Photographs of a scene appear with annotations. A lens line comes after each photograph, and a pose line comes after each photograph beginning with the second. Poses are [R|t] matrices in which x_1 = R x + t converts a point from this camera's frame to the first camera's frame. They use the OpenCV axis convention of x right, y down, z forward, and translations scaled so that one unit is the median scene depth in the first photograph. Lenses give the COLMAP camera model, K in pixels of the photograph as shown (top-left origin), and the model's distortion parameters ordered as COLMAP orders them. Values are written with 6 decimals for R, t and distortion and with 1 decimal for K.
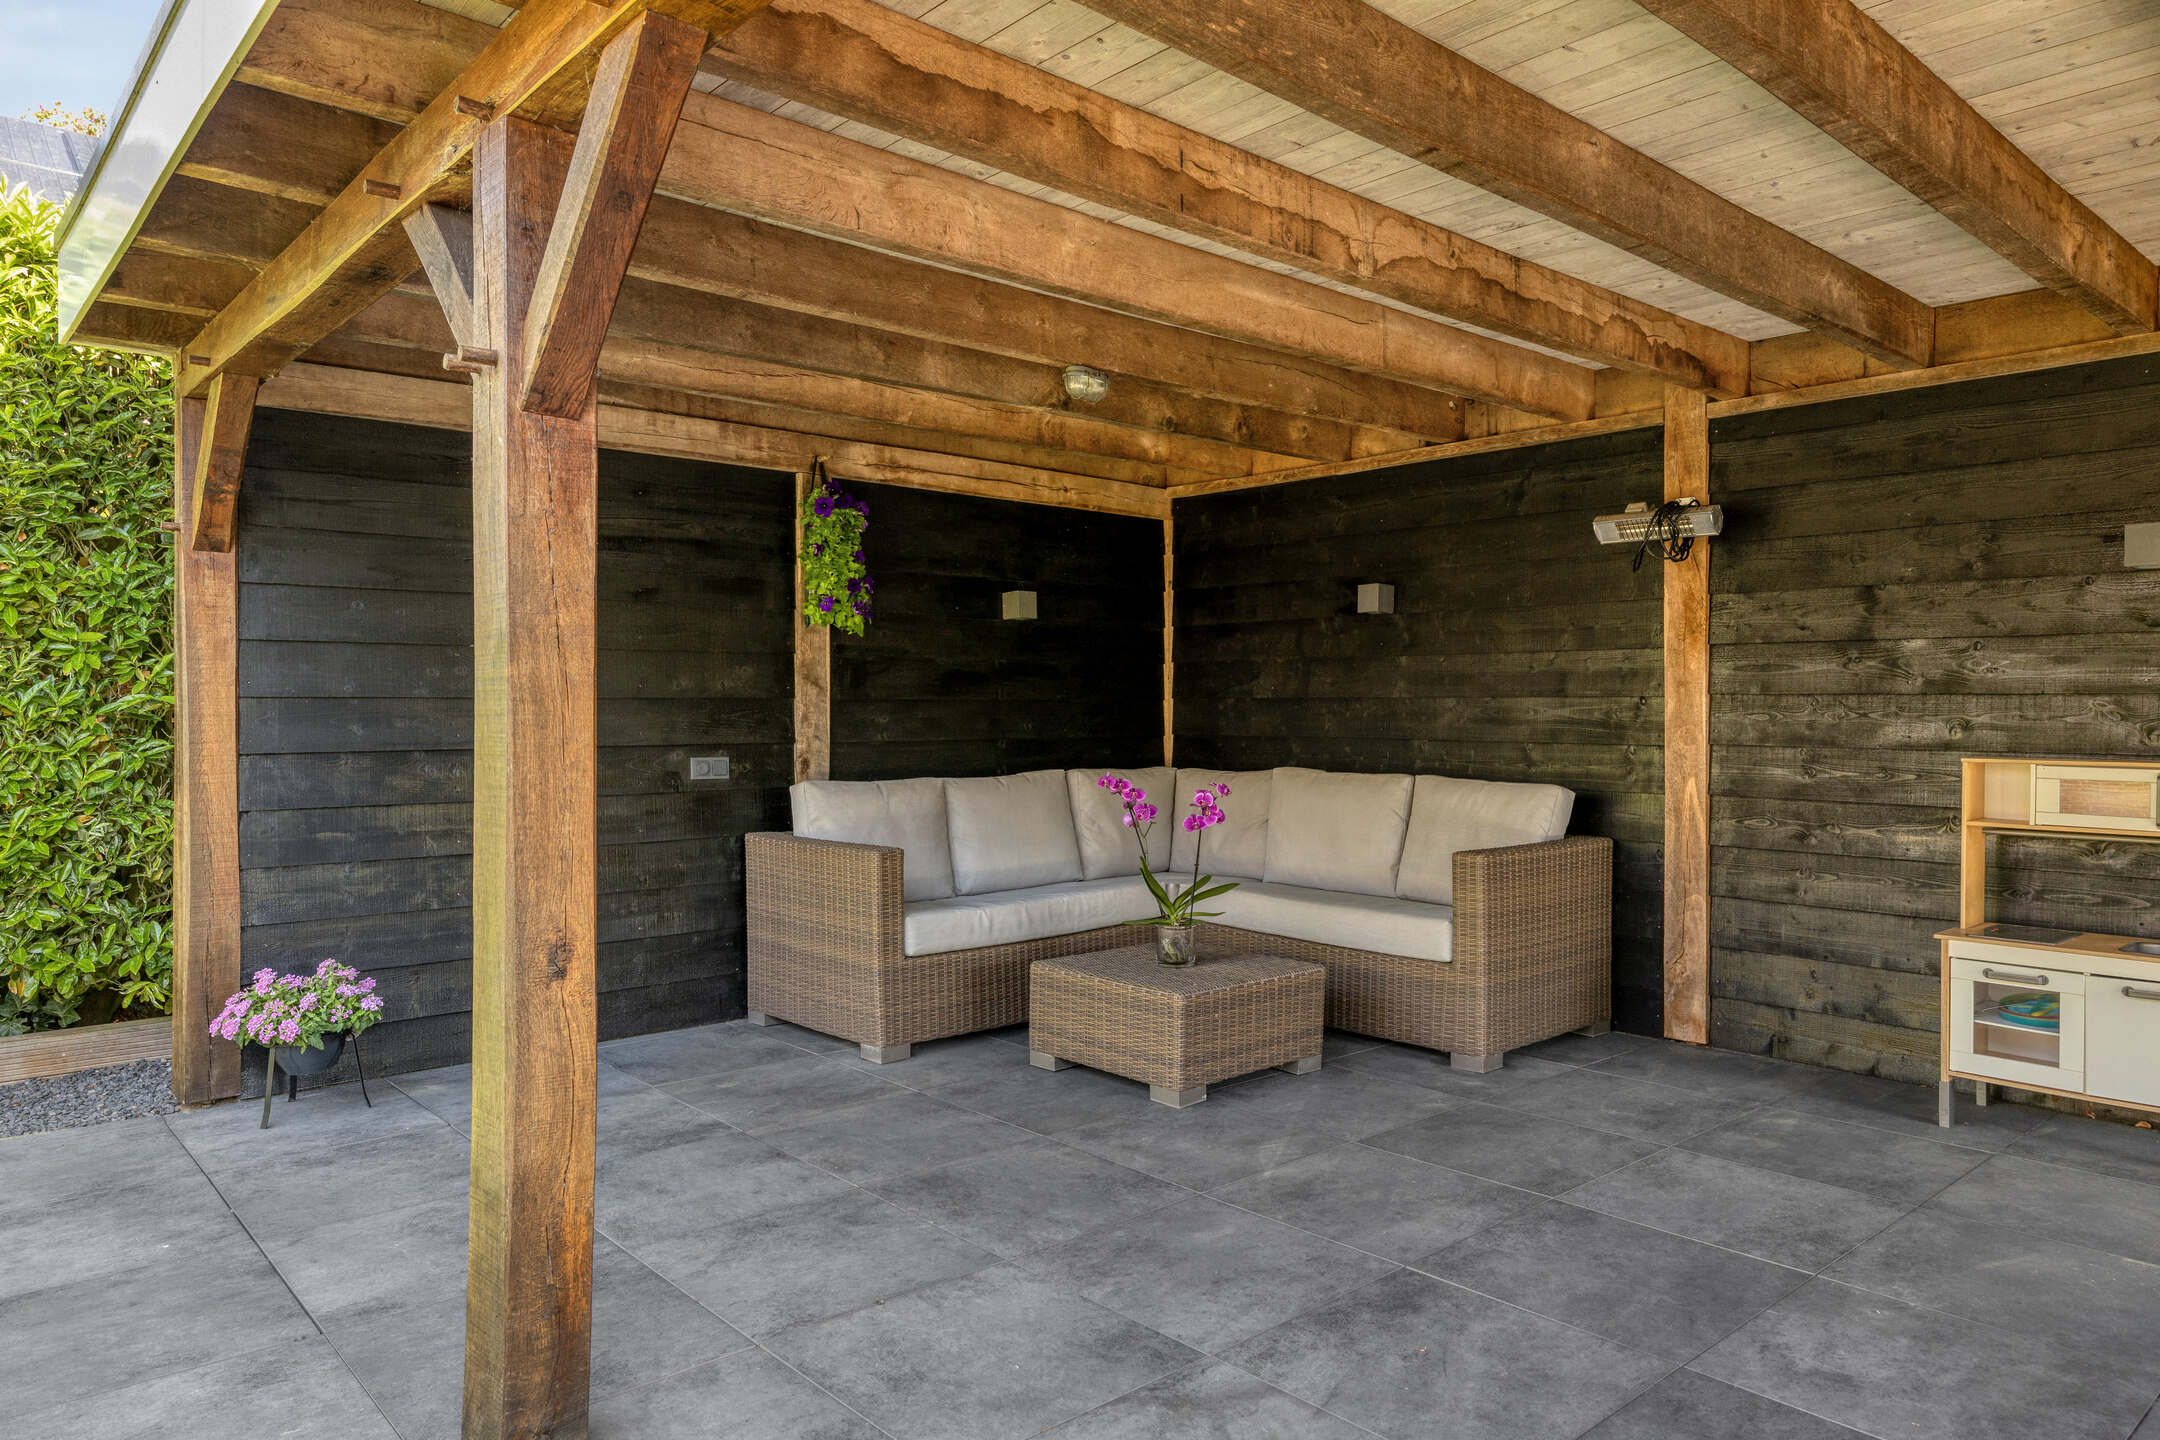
lens RADIAL K [[1393.3, 0, 1075.3], [0, 1393.3, 716.9], [0, 0, 1]] dist [0.007874, 0.000652]
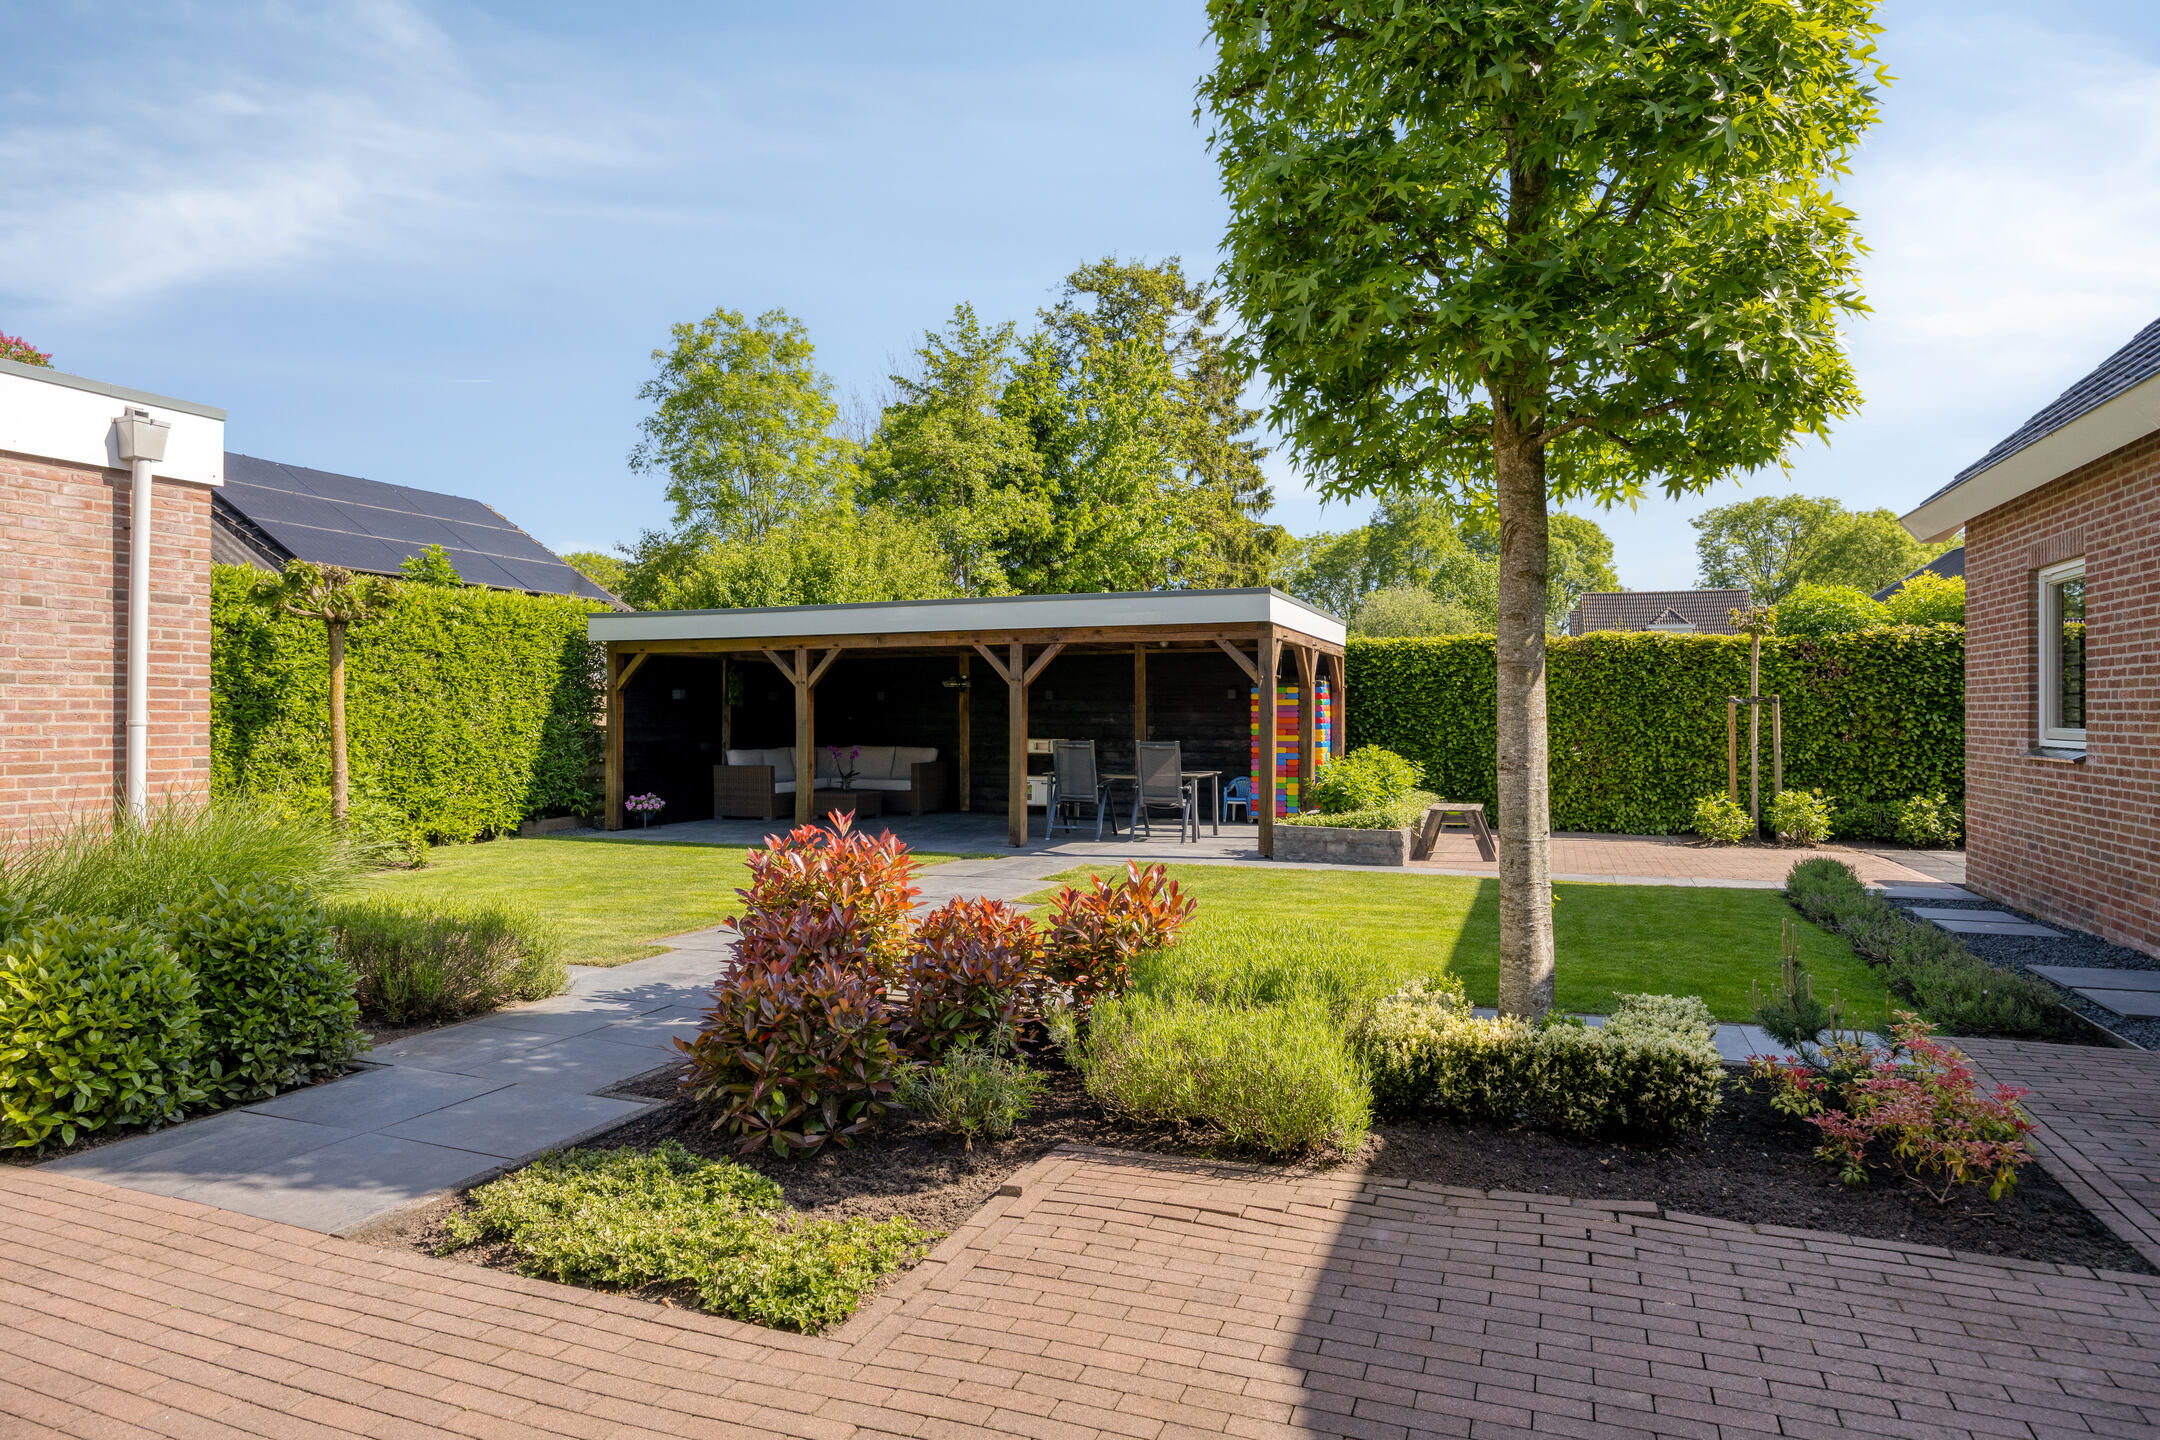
lens RADIAL K [[1224.9, 0, 1084.3], [0, 1224.9, 720.5], [0, 0, 1]] dist [-0.000554, -0.000115]
pose [[0.888382, -0.003509, 0.459091, -0.890876], [0.008232, 0.999932, -0.008287, 0.005040], [-0.459031, 0.011141, 0.888350, -2.330720]]
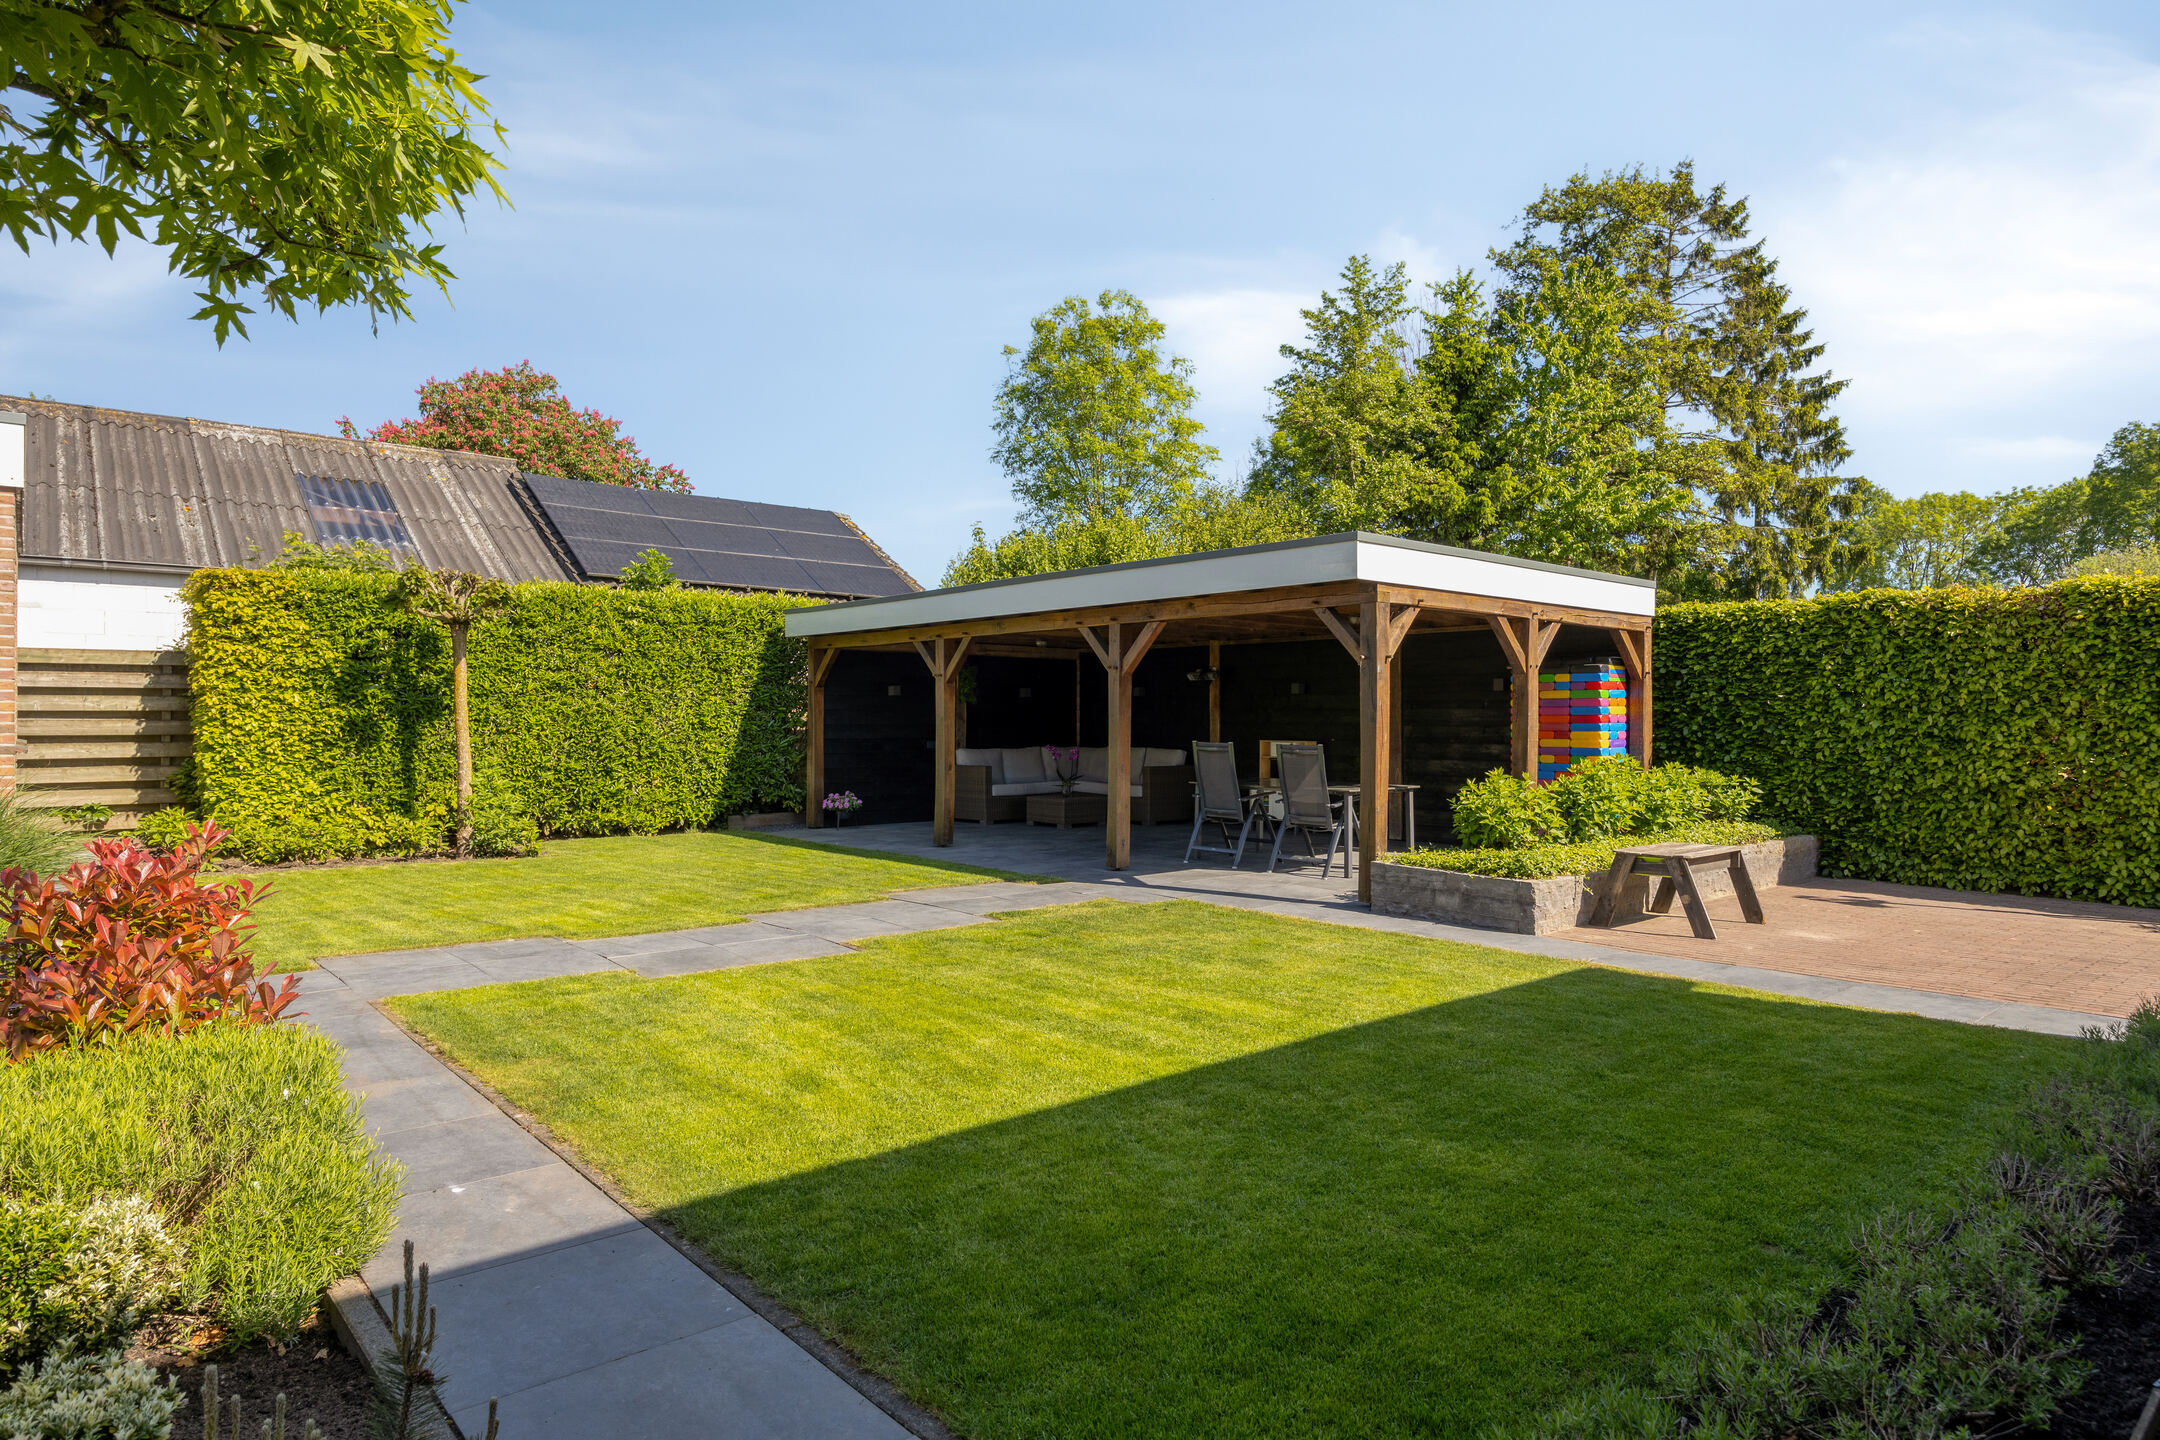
lens RADIAL K [[1224.9, 0, 1080.8], [0, 1224.9, 718.2], [0, 0, 1]] dist [-0.000554, -0.000115]
pose [[0.999996, 0.000691, -0.002782, 0.112387], [-0.000729, 0.999905, -0.013766, 0.013587], [0.002773, 0.013768, 0.999901, -2.105512]]
